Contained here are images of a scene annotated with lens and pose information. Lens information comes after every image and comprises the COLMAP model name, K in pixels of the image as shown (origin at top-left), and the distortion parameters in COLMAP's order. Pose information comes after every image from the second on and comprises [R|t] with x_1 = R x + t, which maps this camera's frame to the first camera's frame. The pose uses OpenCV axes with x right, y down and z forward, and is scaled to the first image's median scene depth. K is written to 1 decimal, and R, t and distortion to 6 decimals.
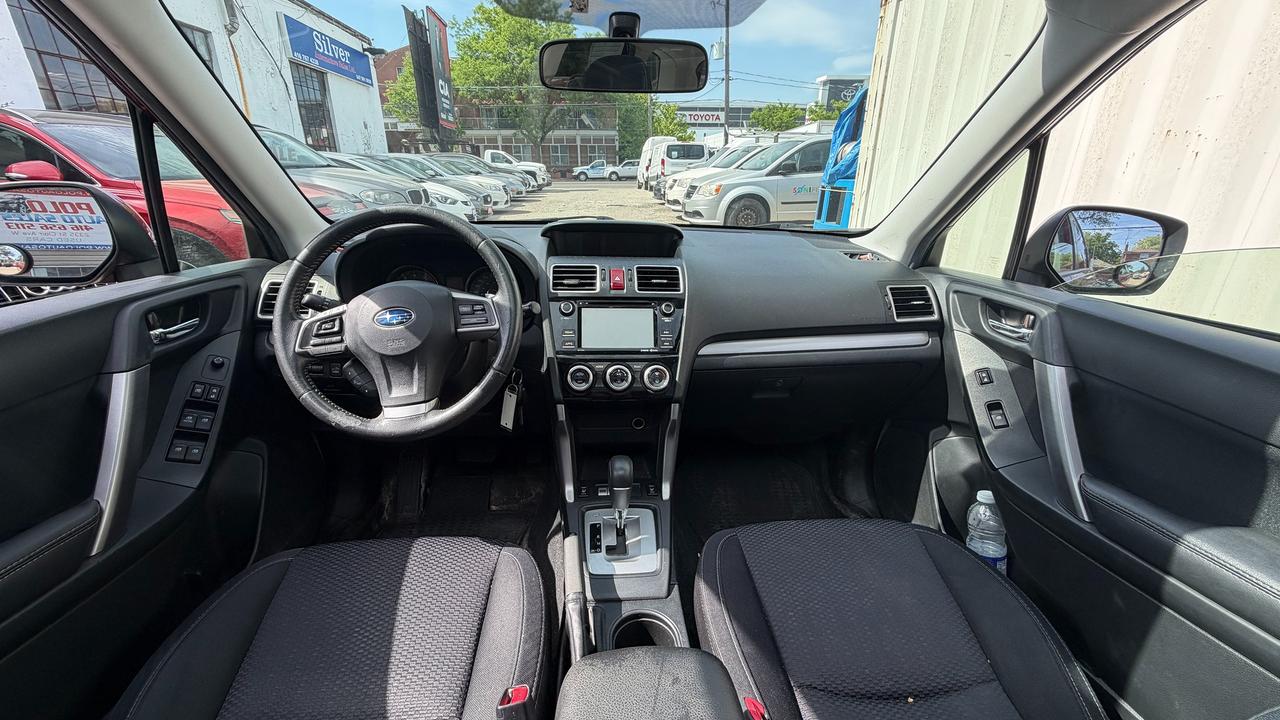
lens RADIAL K [[502.7, 0, 643.6], [0, 502.7, 360.7], [0, 0, 1]] dist [-0.002137, 0.000265]
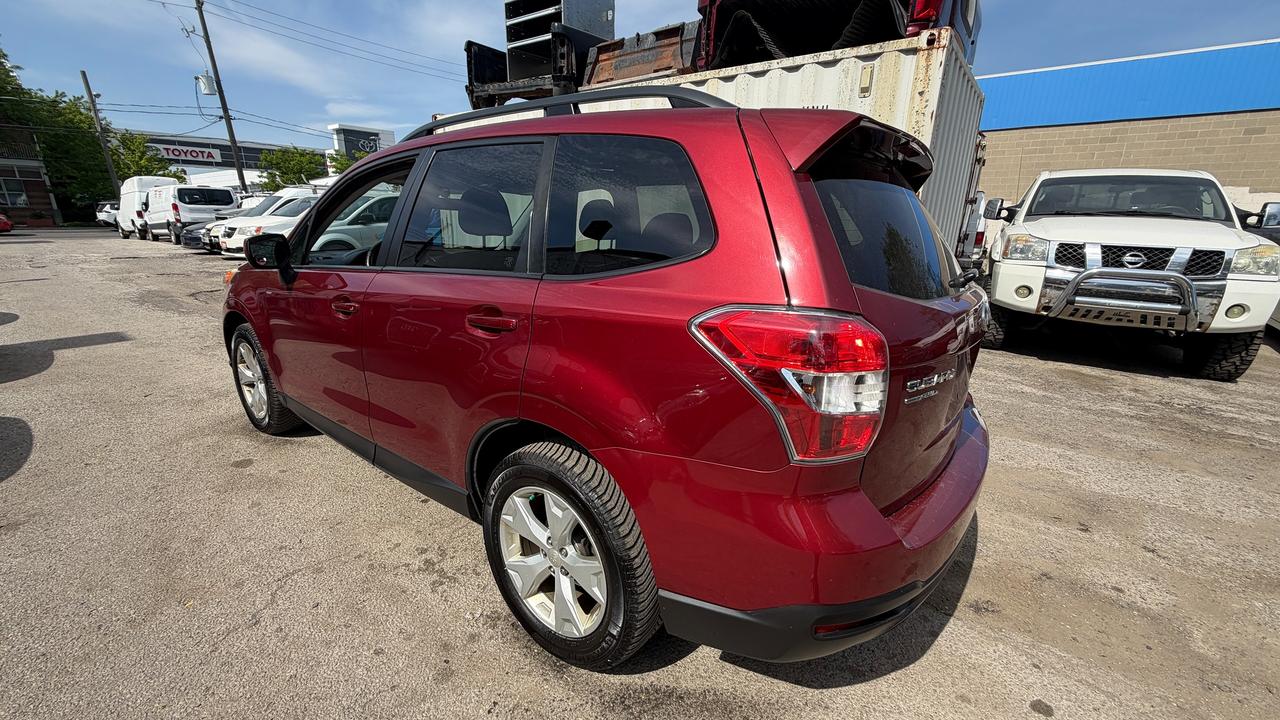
lens RADIAL K [[502.7, 0, 638.5], [0, 502.7, 361.9], [0, 0, 1]] dist [-0.002137, 0.000265]
pose [[0.678664, -0.191964, 0.708918, -0.406993], [0.249400, 0.968118, 0.023395, 0.182789], [-0.690807, 0.160927, 0.704903, -0.527791]]
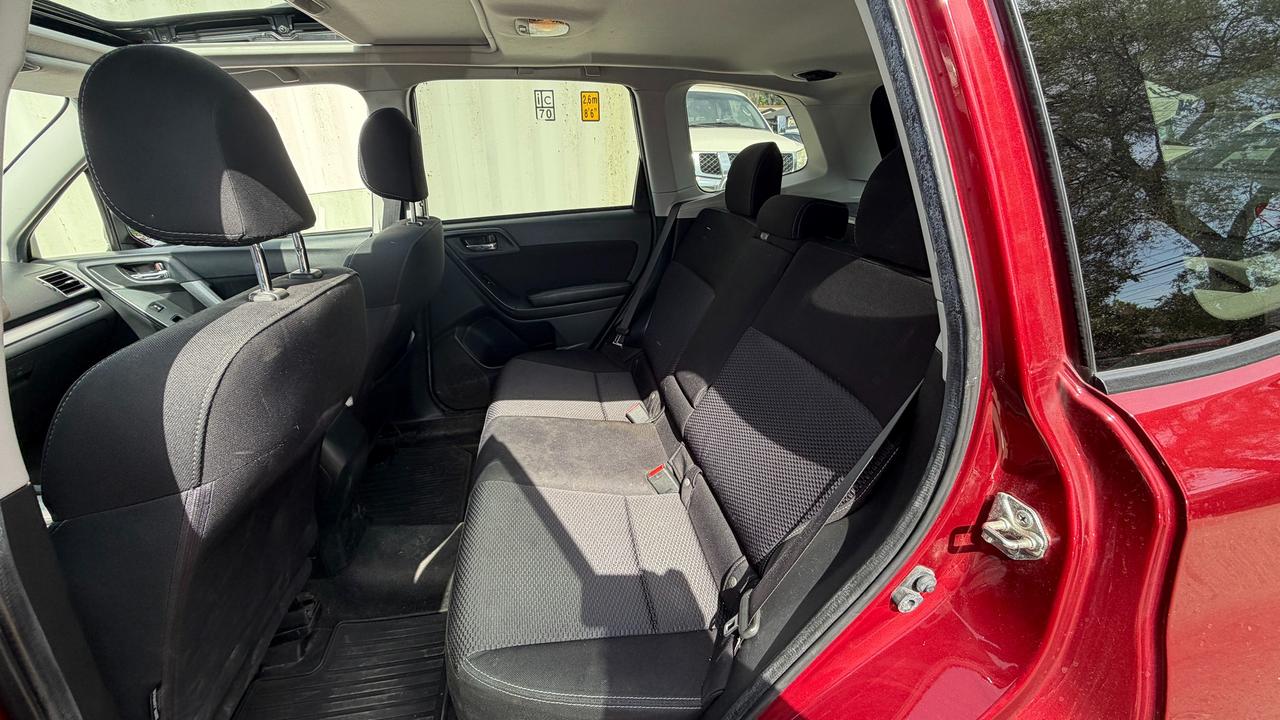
lens RADIAL K [[502.7, 0, 633.0], [0, 502.7, 355.5], [0, 0, 1]] dist [-0.002137, 0.000265]
pose [[-0.095444, -0.397248, 0.912735, -0.255722], [0.372822, 0.835916, 0.402800, 0.020857], [-0.922981, 0.378733, 0.068319, -0.121009]]
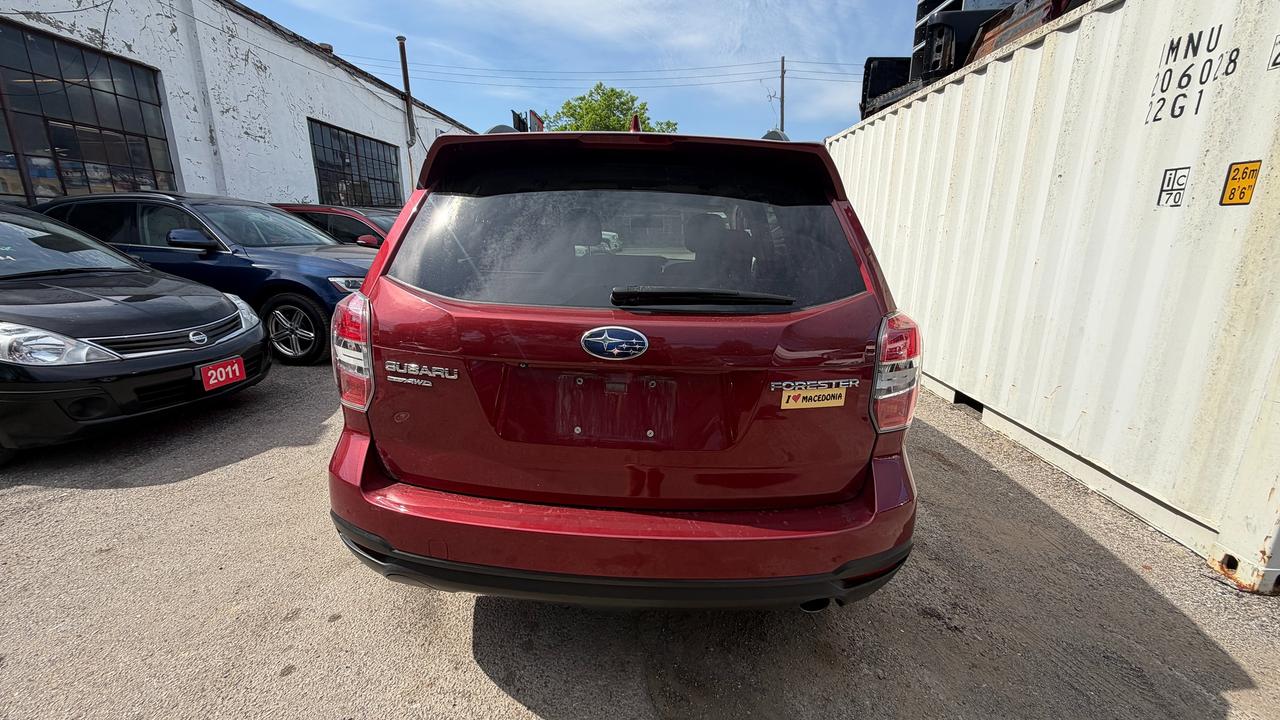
lens RADIAL K [[502.7, 0, 642.3], [0, 502.7, 359.9], [0, 0, 1]] dist [-0.002137, 0.000265]
pose [[0.992084, 0.028625, -0.122267, 0.101246], [-0.042821, 0.992431, -0.115099, 0.264511], [0.118047, 0.119423, 0.985801, -0.743557]]
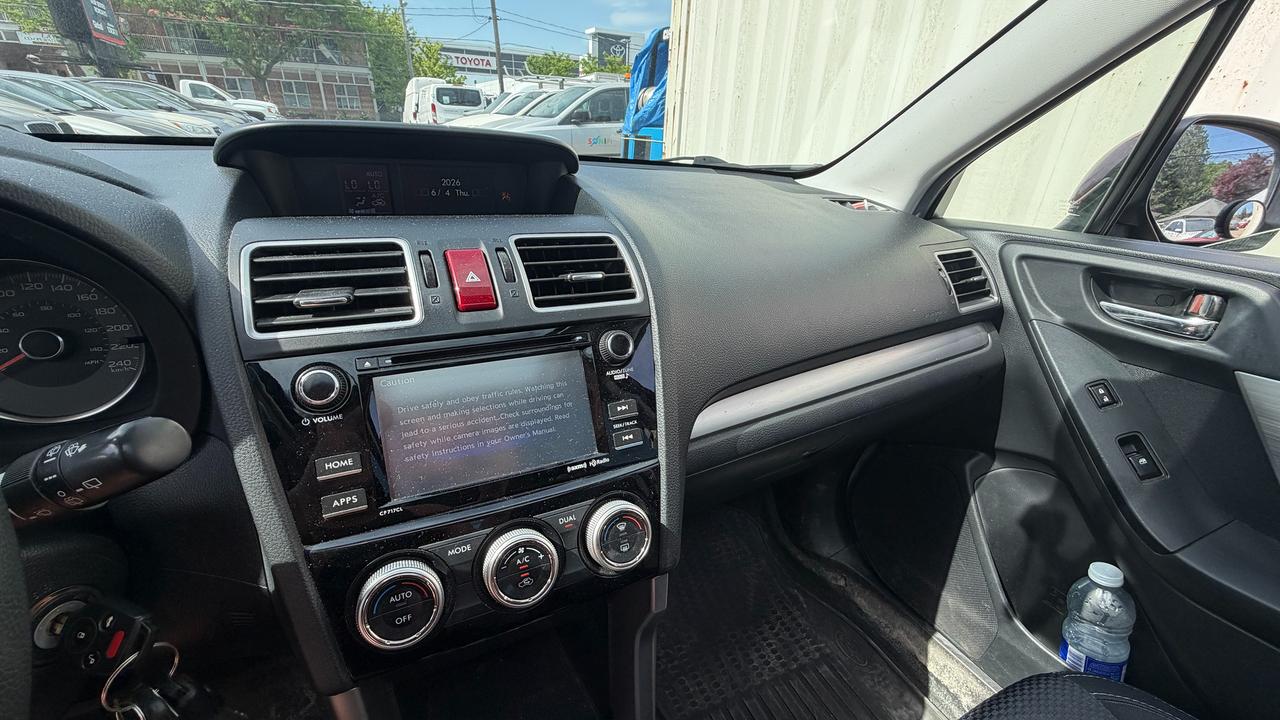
lens RADIAL K [[502.7, 0, 635.2], [0, 502.7, 357.3], [0, 0, 1]] dist [-0.002137, 0.000265]
pose [[0.925329, -0.126244, 0.357531, -0.019957], [0.099906, 0.990801, 0.091282, -0.032253], [-0.365765, -0.048746, 0.929430, 0.157862]]
